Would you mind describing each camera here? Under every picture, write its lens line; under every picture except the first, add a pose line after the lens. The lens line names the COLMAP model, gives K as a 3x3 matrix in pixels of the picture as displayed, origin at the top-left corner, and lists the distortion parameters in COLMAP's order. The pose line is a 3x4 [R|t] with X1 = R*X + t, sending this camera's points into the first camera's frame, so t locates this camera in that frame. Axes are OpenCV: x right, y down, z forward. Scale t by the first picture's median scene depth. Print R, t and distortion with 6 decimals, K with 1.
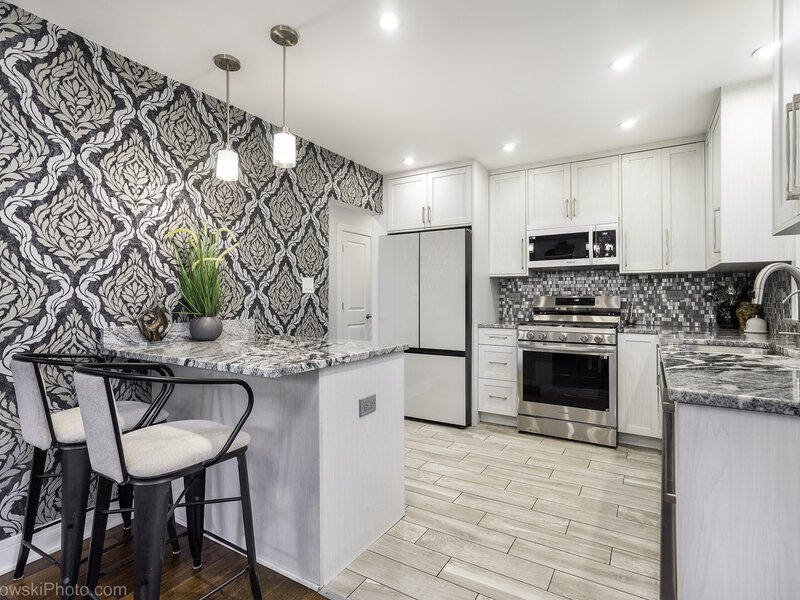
lens RADIAL K [[404.6, 0, 402.9], [0, 404.6, 295.0], [0, 0, 1]] dist [0.003064, 0.005774]
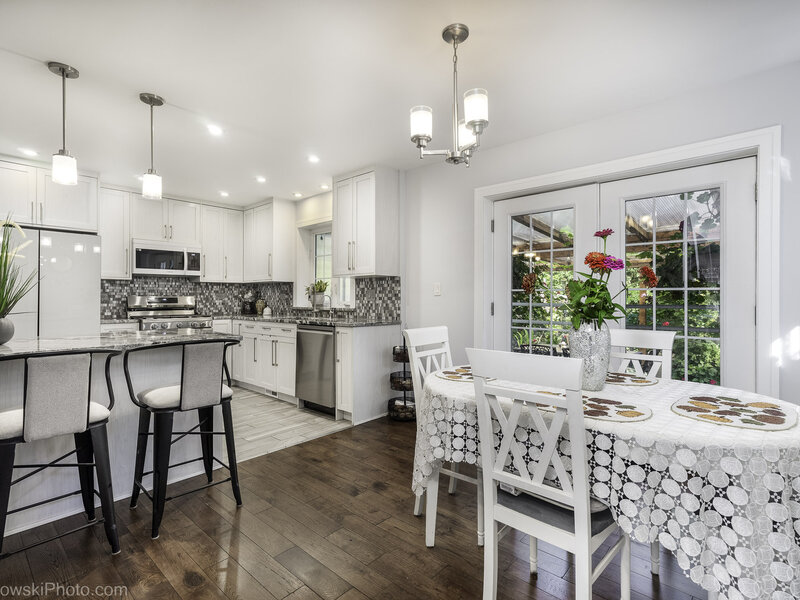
lens RADIAL K [[404.6, 0, 396.9], [0, 404.6, 297.1], [0, 0, 1]] dist [0.003064, 0.005774]
pose [[0.197080, 0.000204, 0.980387, -0.803172], [-0.008856, 0.999960, 0.001572, -0.004223], [-0.980347, -0.008992, 0.197074, -0.030862]]
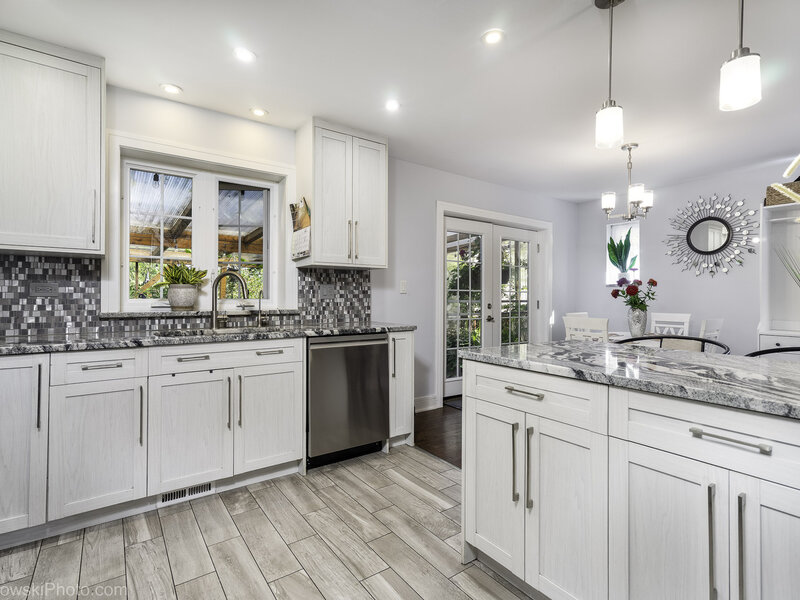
lens RADIAL K [[404.6, 0, 399.8], [0, 404.6, 296.1], [0, 0, 1]] dist [0.003064, 0.005774]
pose [[-0.919474, -0.005786, 0.393108, -0.122026], [-0.010035, 0.999911, -0.008755, 0.010162], [-0.393023, -0.011995, -0.919450, 1.107427]]
